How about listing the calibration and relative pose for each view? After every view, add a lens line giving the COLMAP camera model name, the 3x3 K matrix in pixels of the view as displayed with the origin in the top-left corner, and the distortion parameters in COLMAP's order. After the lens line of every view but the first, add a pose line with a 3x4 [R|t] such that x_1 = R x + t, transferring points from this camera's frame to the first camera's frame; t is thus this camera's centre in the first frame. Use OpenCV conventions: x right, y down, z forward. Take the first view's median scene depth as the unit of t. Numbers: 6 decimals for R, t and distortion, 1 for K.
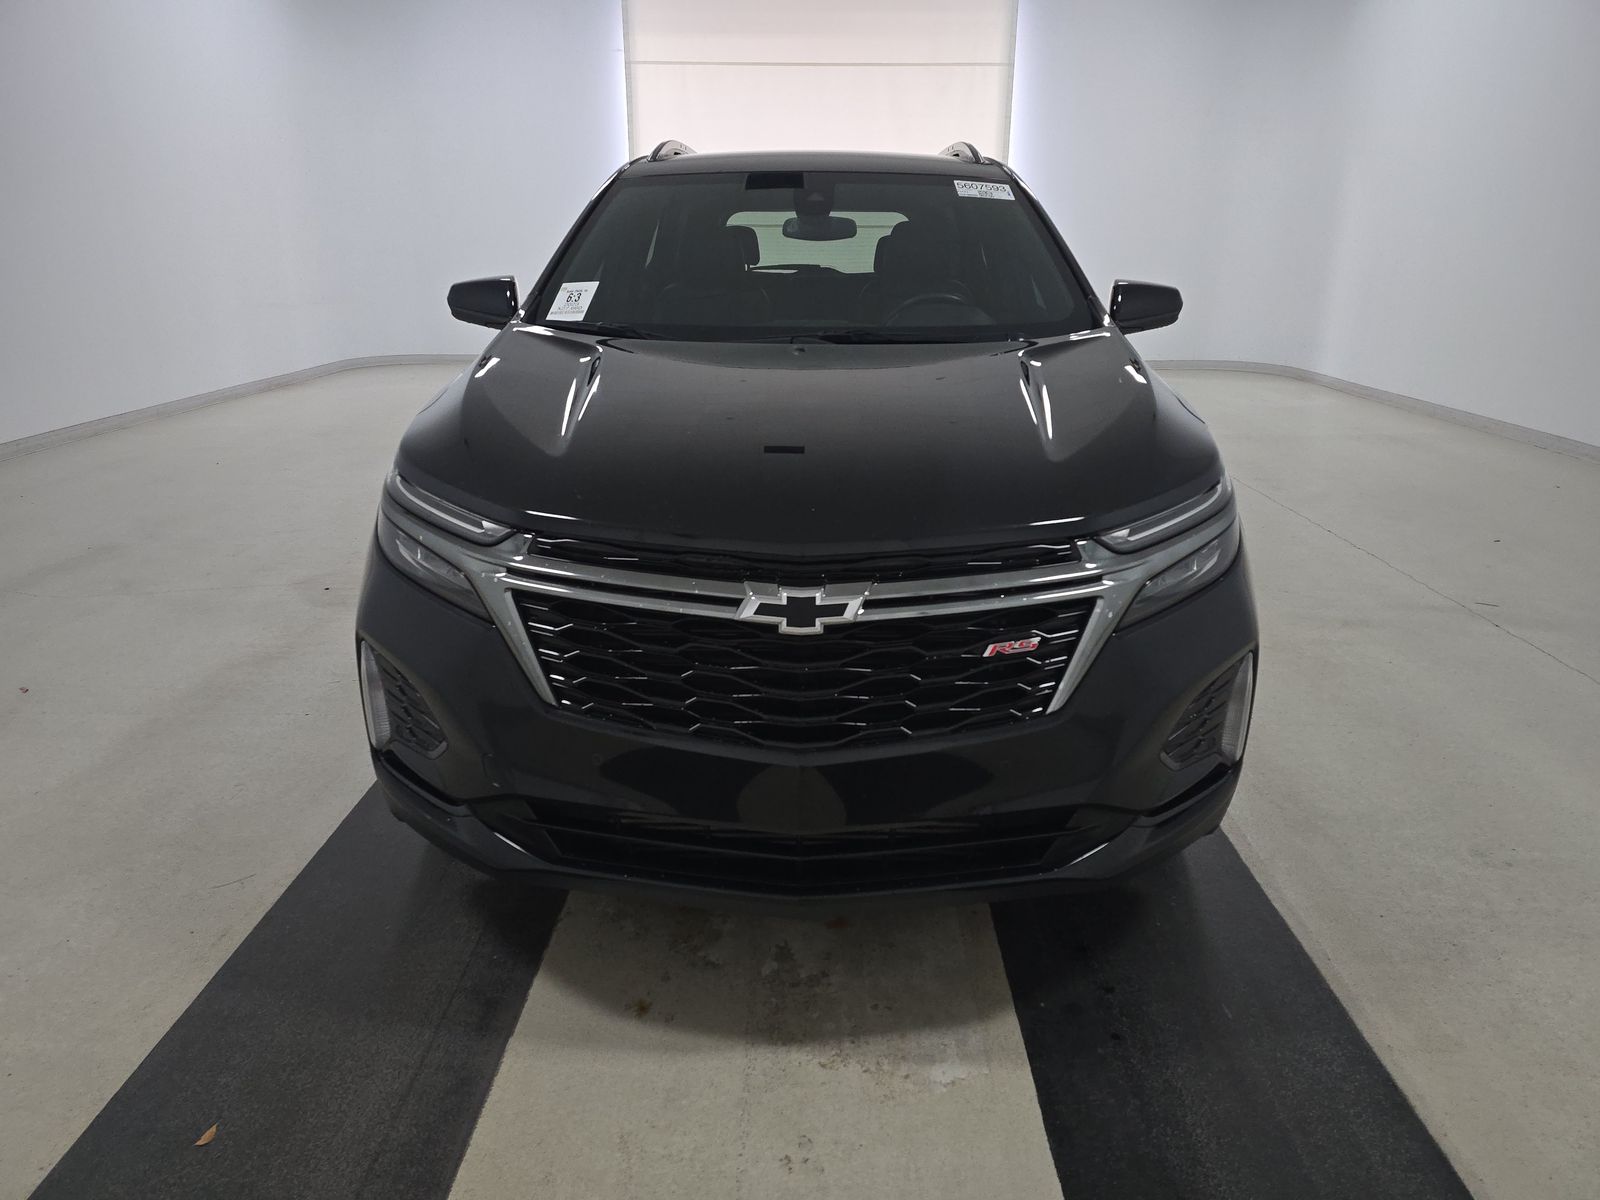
lens RADIAL K [[1084.0, 0, 809.3], [0, 1084.0, 602.1], [0, 0, 1]] dist [0.024106, -0.007372]
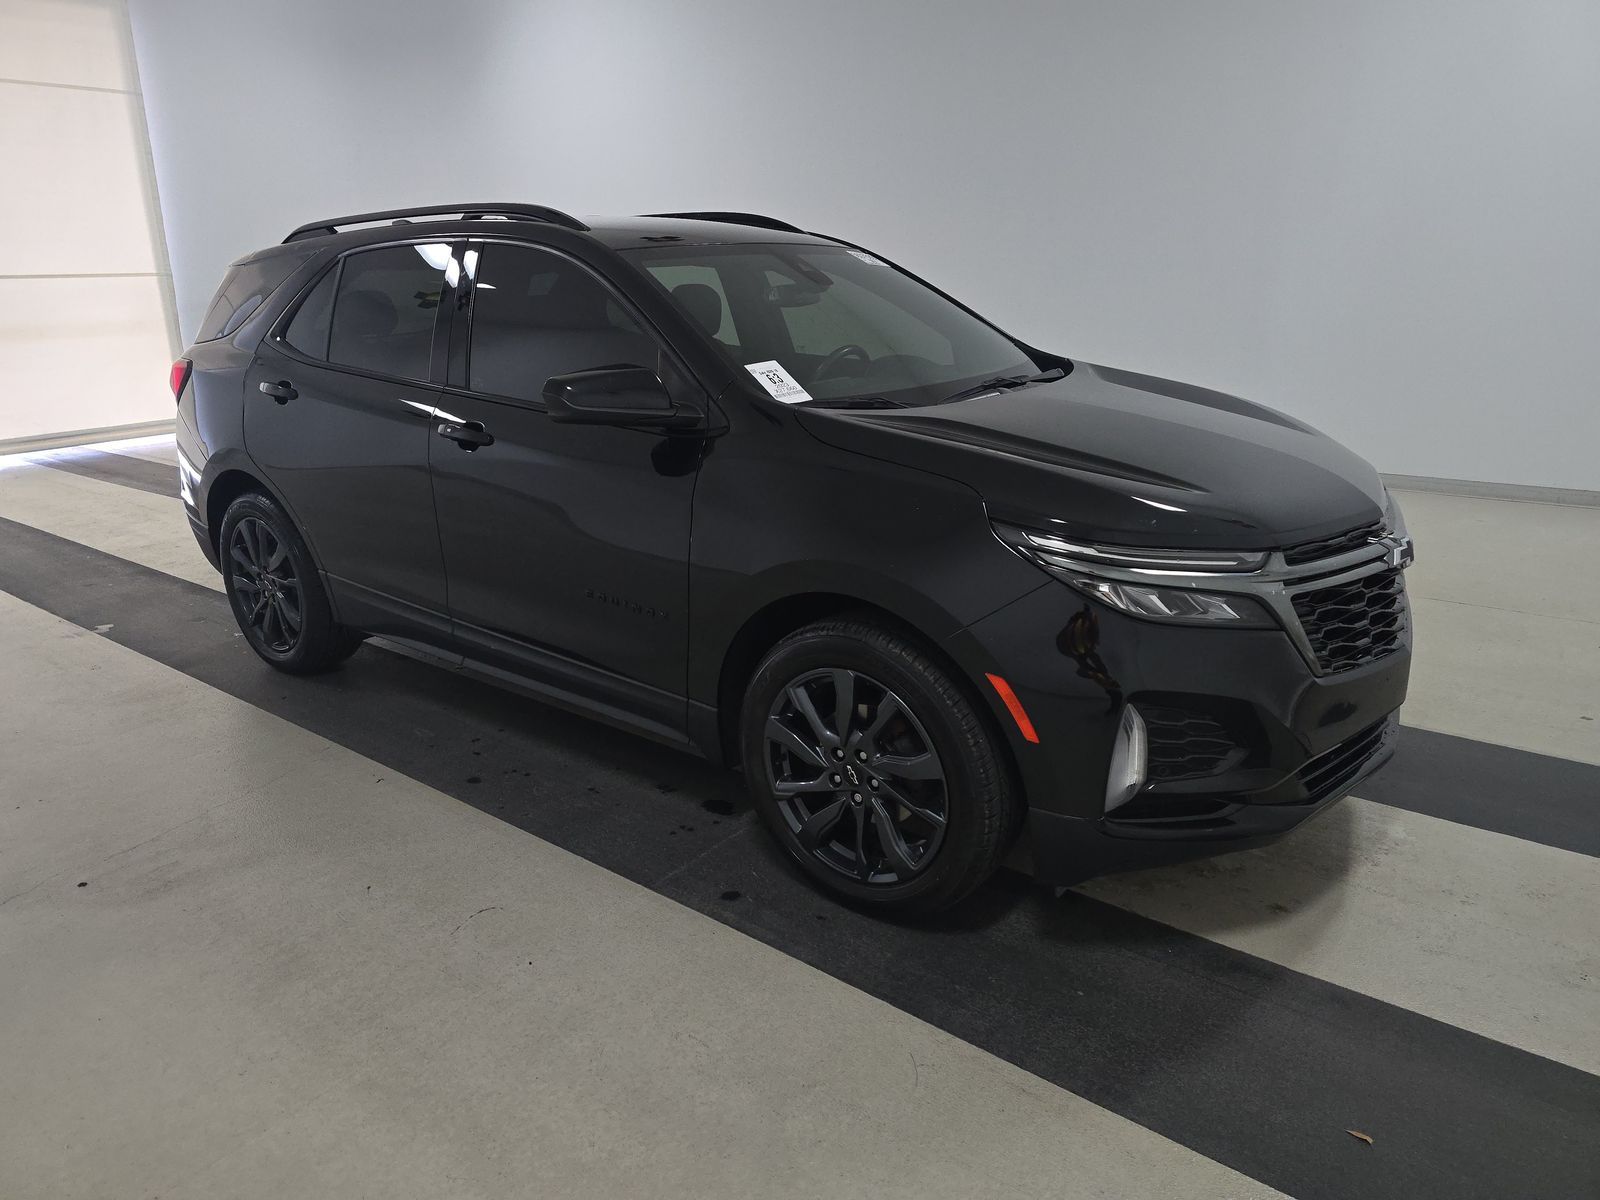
lens RADIAL K [[1084.0, 0, 802.9], [0, 1084.0, 603.1], [0, 0, 1]] dist [0.024106, -0.007372]
pose [[0.598081, -0.255067, 0.759763, -1.328009], [0.278418, 0.955085, 0.101471, -0.244311], [-0.751520, 0.150844, 0.642234, 0.532055]]
